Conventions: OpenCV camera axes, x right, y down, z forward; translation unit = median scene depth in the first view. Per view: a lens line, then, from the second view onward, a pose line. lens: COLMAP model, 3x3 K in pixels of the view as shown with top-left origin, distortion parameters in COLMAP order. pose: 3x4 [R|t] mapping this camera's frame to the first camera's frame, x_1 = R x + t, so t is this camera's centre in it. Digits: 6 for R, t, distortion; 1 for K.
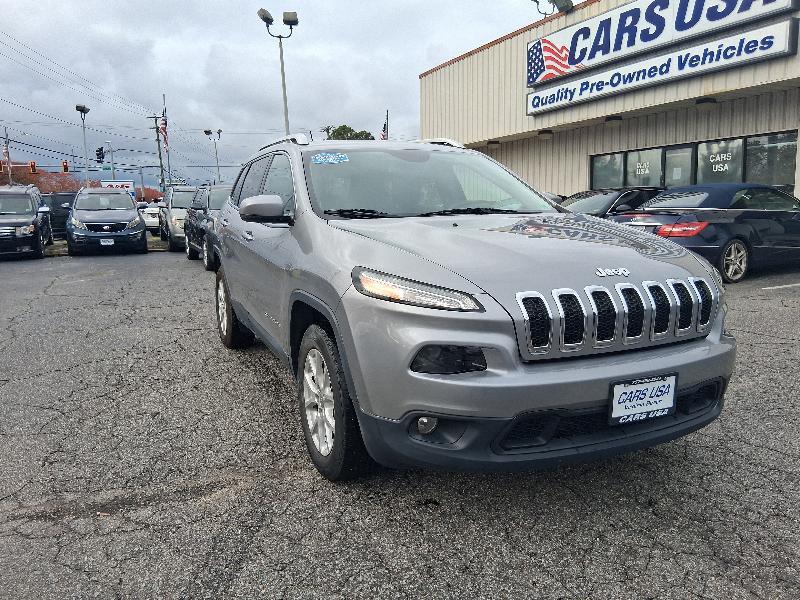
lens RADIAL K [[607.6, 0, 400.0], [0, 607.6, 300.0], [0, 0, 1]] dist [0.091827, -0.163959]
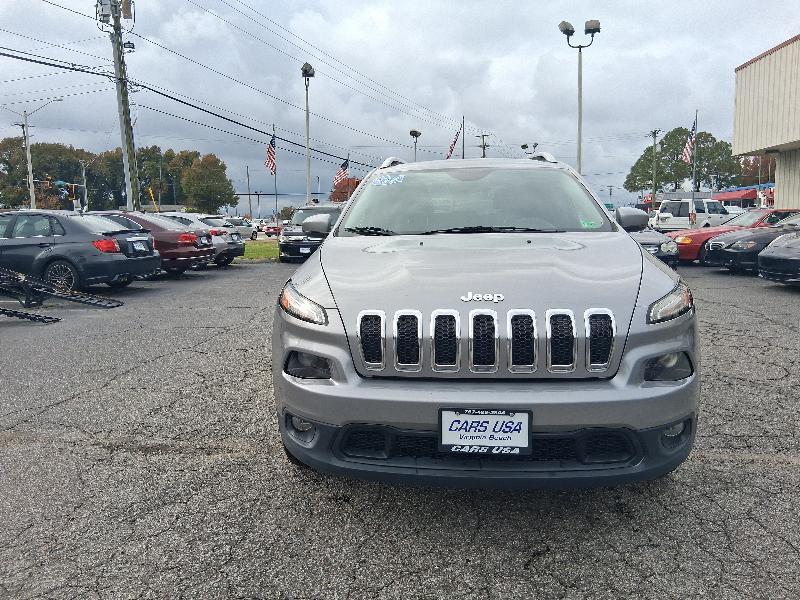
lens RADIAL K [[607.6, 0, 400.0], [0, 607.6, 300.0], [0, 0, 1]] dist [0.091827, -0.163959]
pose [[0.866056, 0.064505, -0.495768, 0.127209], [-0.072635, 0.997354, 0.002880, -0.006094], [0.494642, 0.033516, 0.868450, 0.018800]]
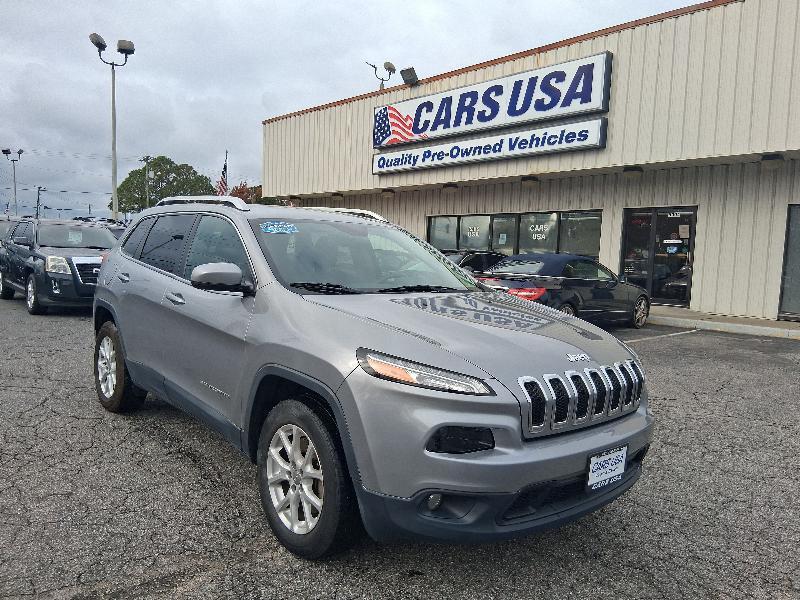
lens RADIAL K [[607.6, 0, 400.0], [0, 607.6, 300.0], [0, 0, 1]] dist [0.091827, -0.163959]
pose [[0.956833, 0.037535, 0.288203, -0.057494], [-0.017031, 0.997163, -0.073324, -0.011352], [-0.290137, 0.065250, 0.954758, -0.004572]]
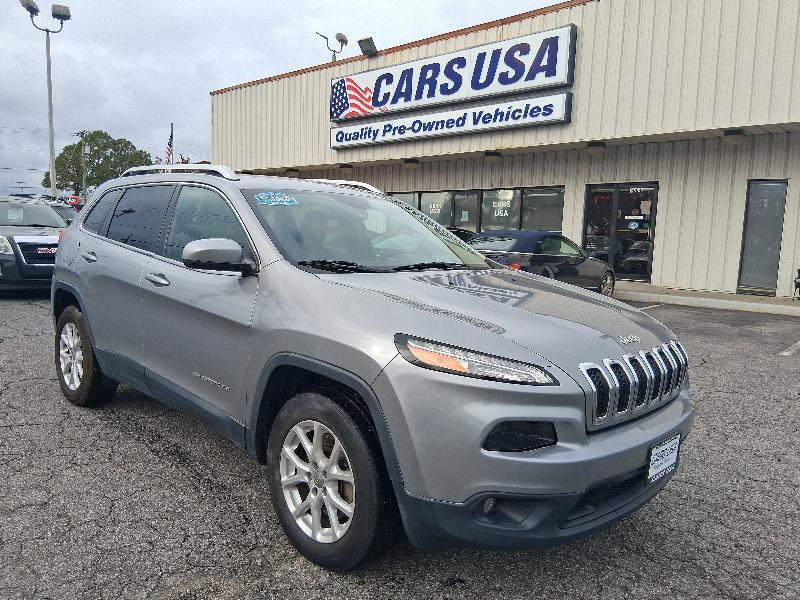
lens RADIAL K [[607.6, 0, 400.0], [0, 607.6, 300.0], [0, 0, 1]] dist [0.091827, -0.163959]
pose [[0.930038, 0.013904, 0.367201, -0.075131], [0.000336, 0.999251, -0.038689, -0.012922], [-0.367464, 0.036105, 0.929337, 0.026867]]
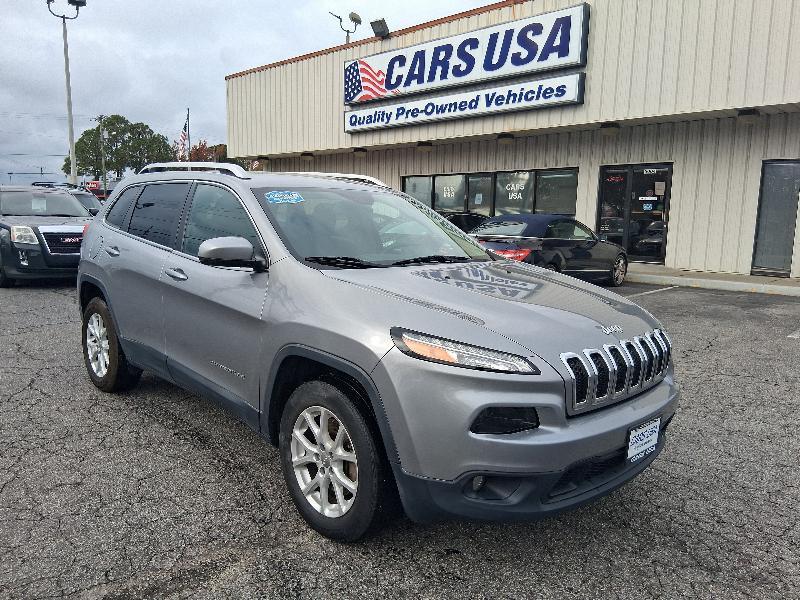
lens RADIAL K [[605.8, 0, 401.6], [0, 605.8, 307.2], [0, 0, 1]] dist [0.088920, -0.169283]
pose [[0.939464, -0.009853, 0.342507, -0.074190], [0.008838, 0.999951, 0.004523, -0.017116], [-0.342535, -0.001222, 0.939504, 0.011482]]
